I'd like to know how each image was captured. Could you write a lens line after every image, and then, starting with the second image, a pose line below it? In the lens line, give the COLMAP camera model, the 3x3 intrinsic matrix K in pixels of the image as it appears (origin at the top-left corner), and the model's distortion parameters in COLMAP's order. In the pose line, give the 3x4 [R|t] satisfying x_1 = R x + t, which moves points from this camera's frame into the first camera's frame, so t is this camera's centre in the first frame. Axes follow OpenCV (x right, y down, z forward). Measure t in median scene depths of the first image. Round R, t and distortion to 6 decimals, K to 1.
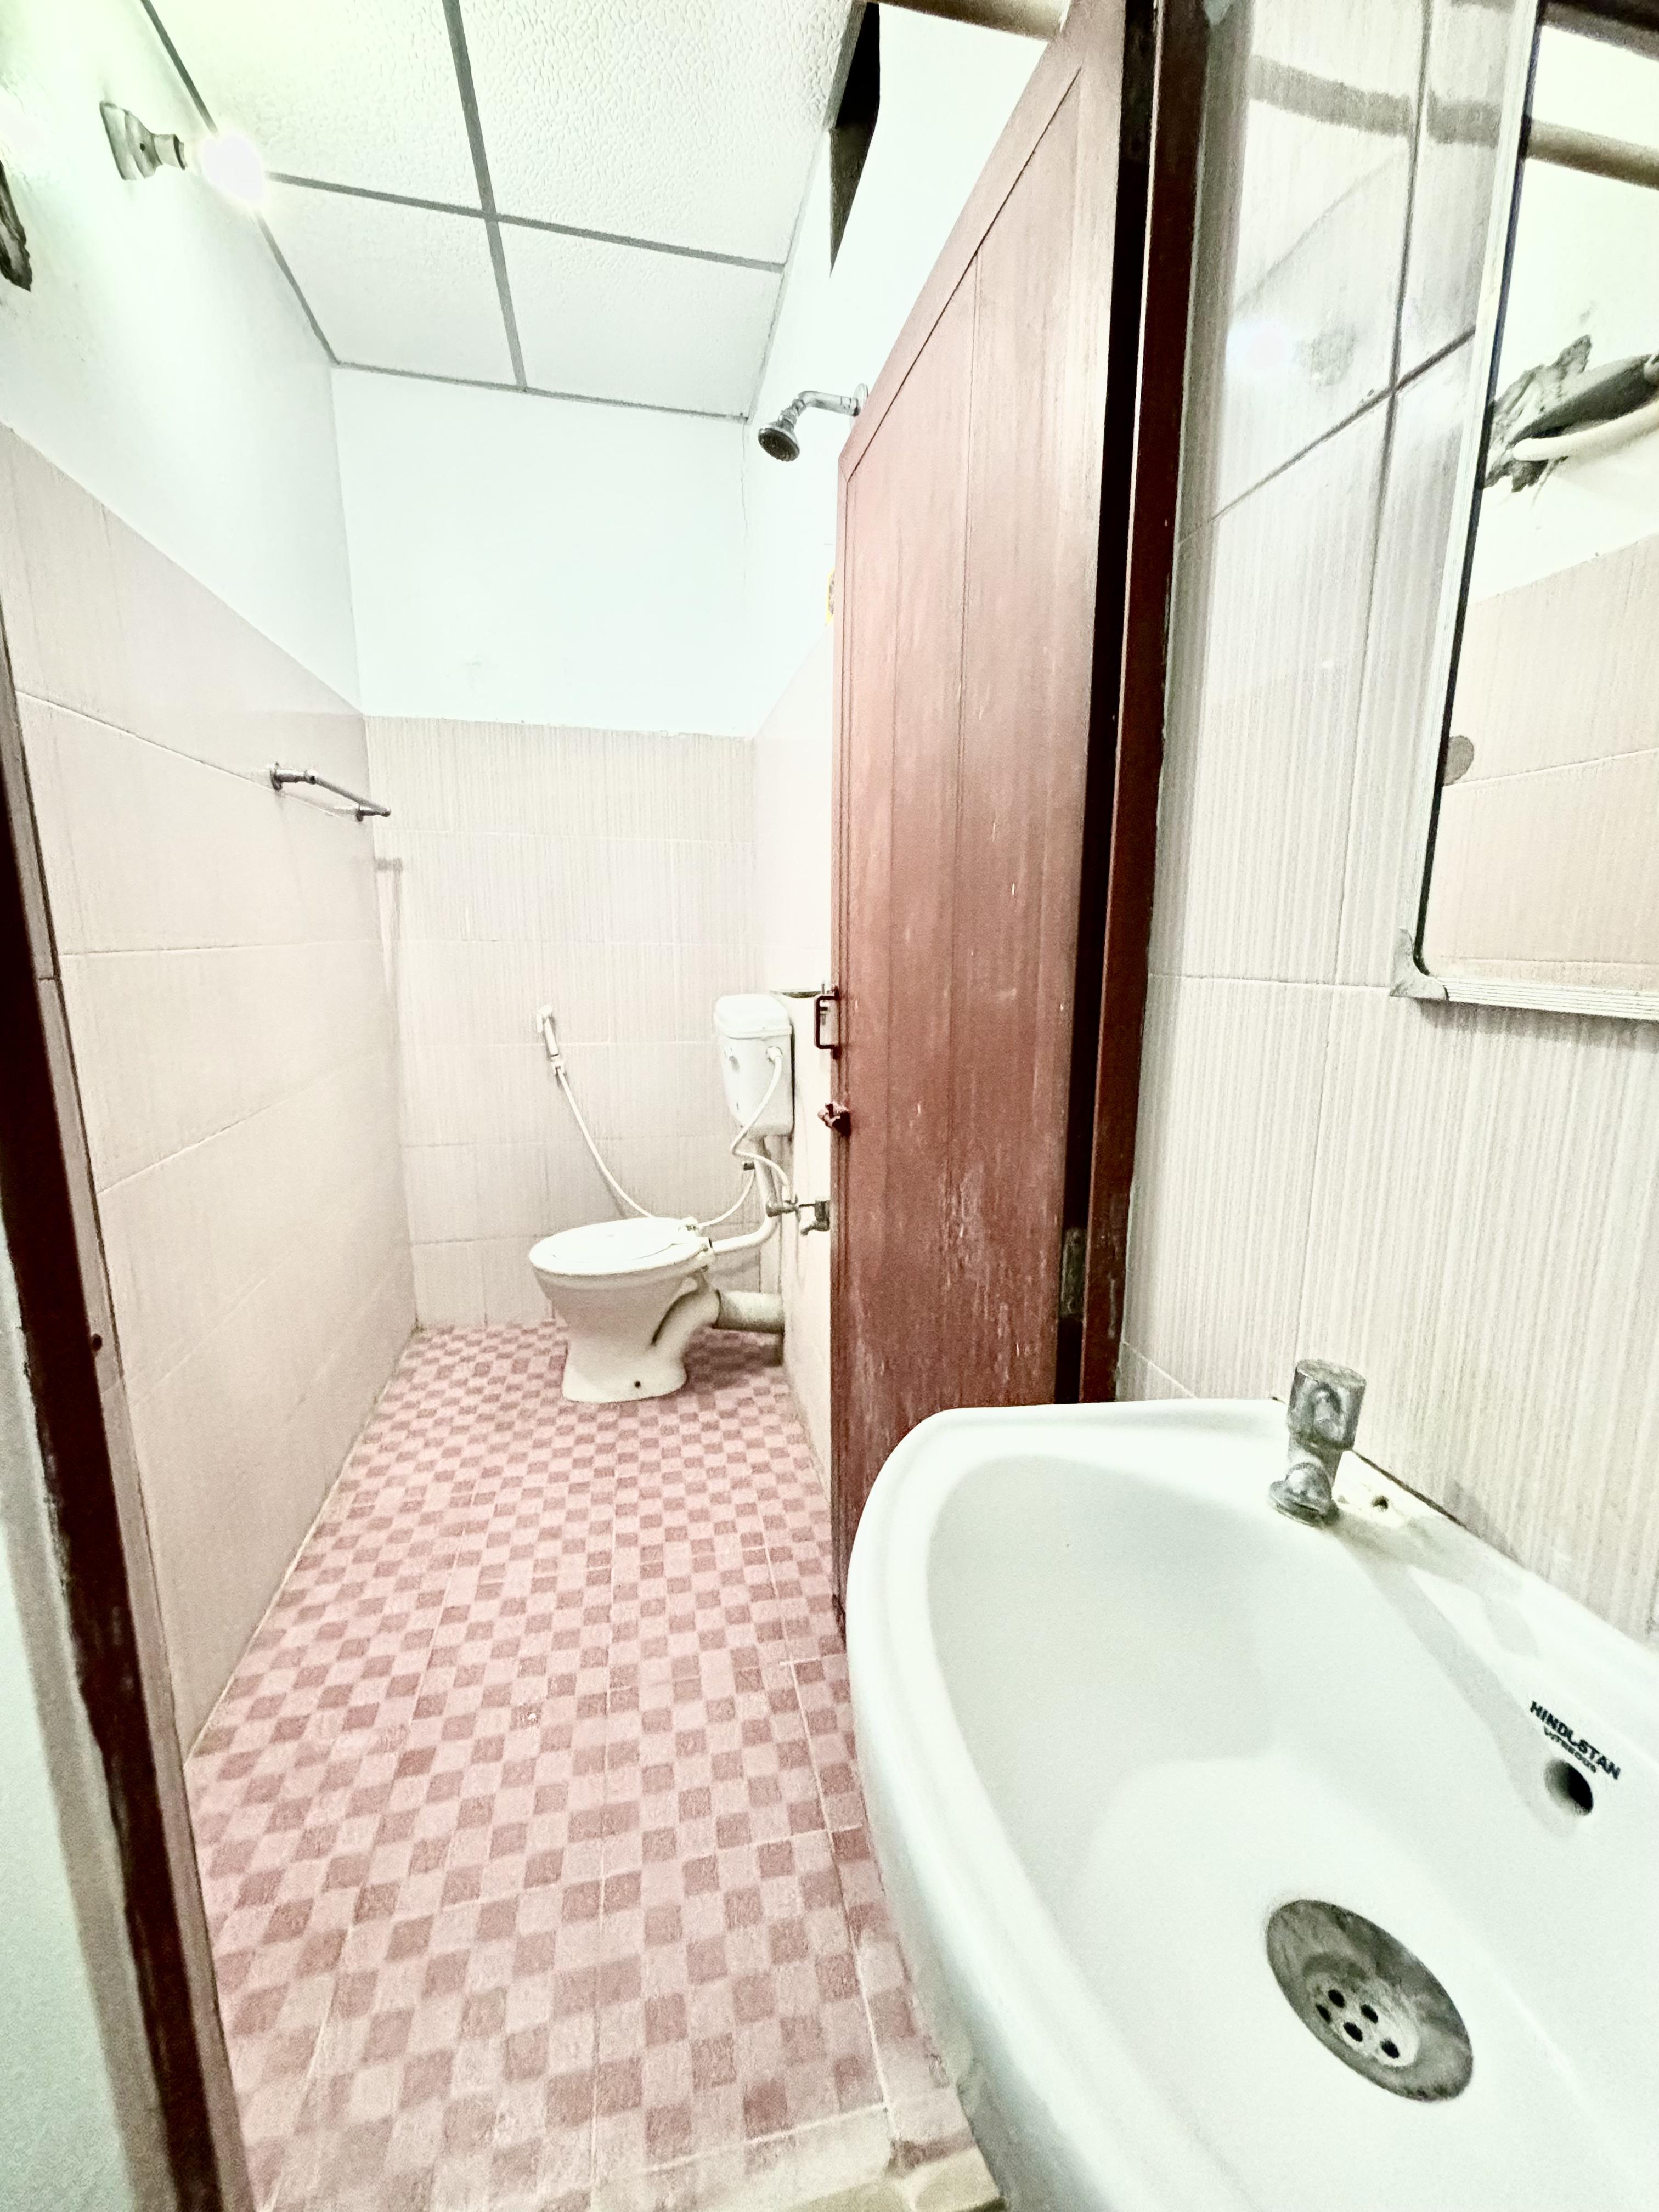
lens RADIAL K [[895.1, 0, 828.6], [0, 895.1, 1092.1], [0, 0, 1]] dist [-0.001709, -0.000380]
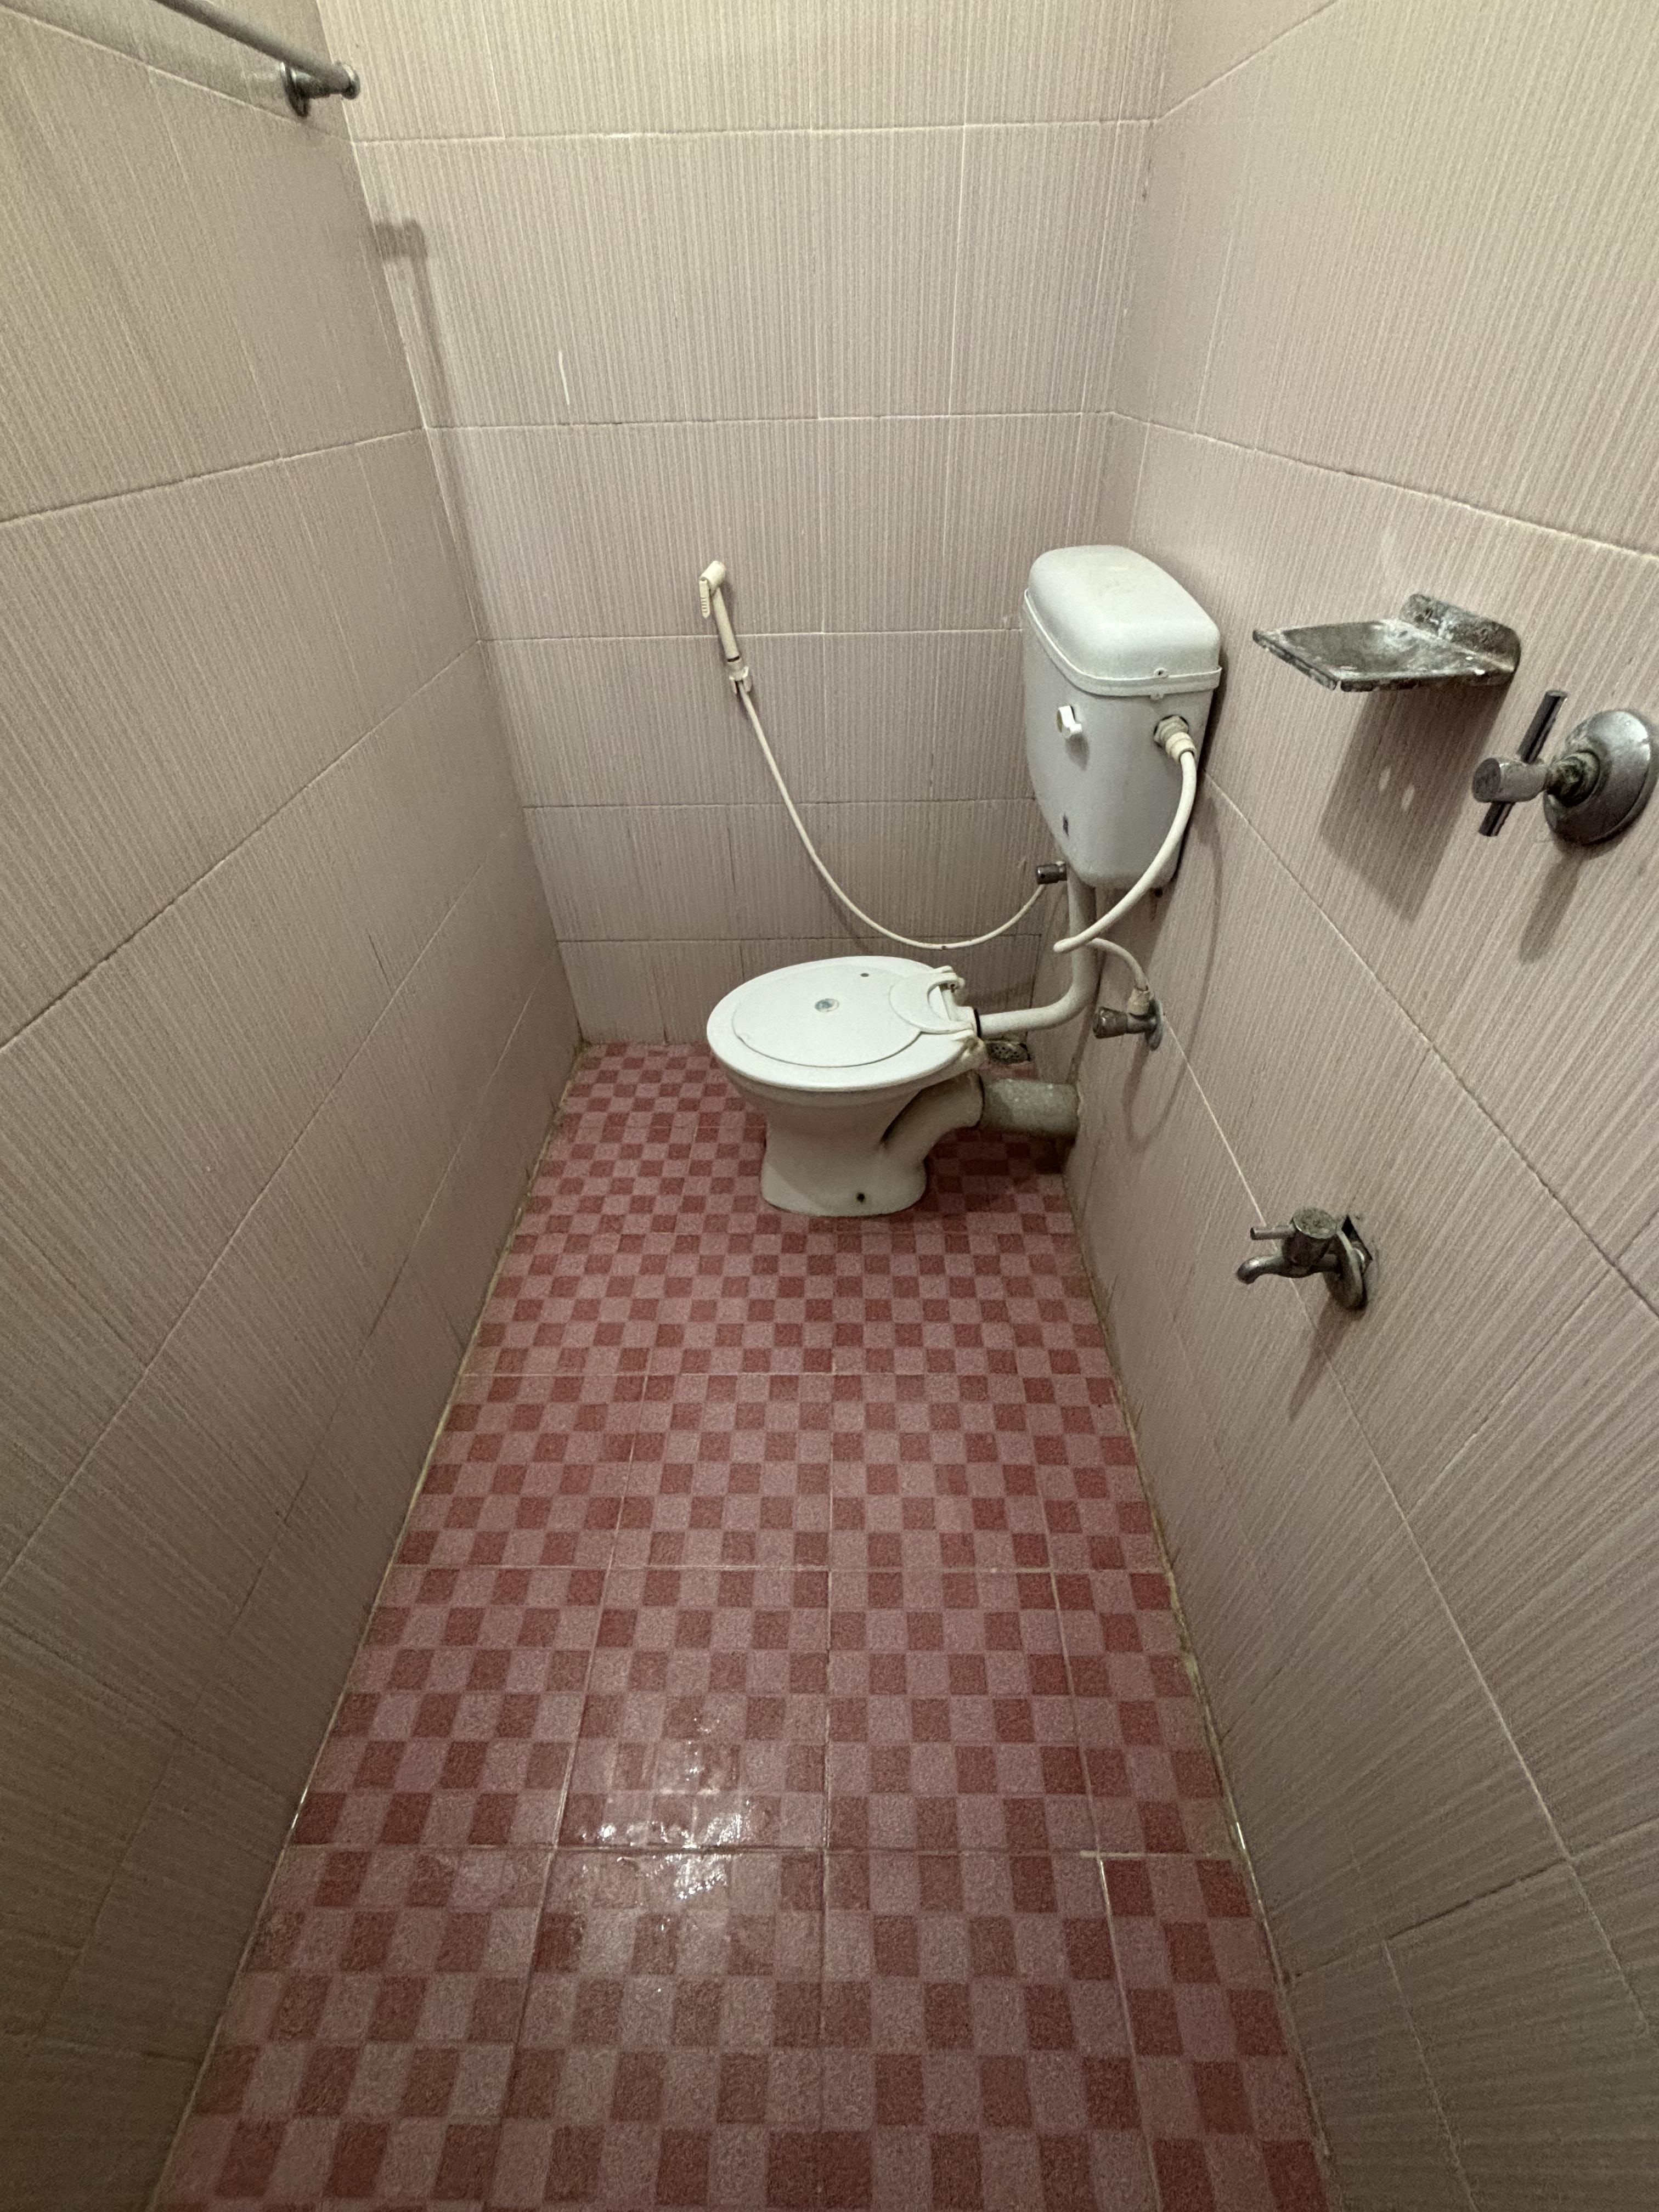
lens RADIAL K [[895.1, 0, 849.2], [0, 895.1, 1110.9], [0, 0, 1]] dist [-0.001709, -0.000380]
pose [[0.977848, 0.118806, -0.172331, -0.120251], [-0.016063, 0.863473, 0.504140, -0.107787], [0.208698, -0.490204, 0.846253, 0.474861]]
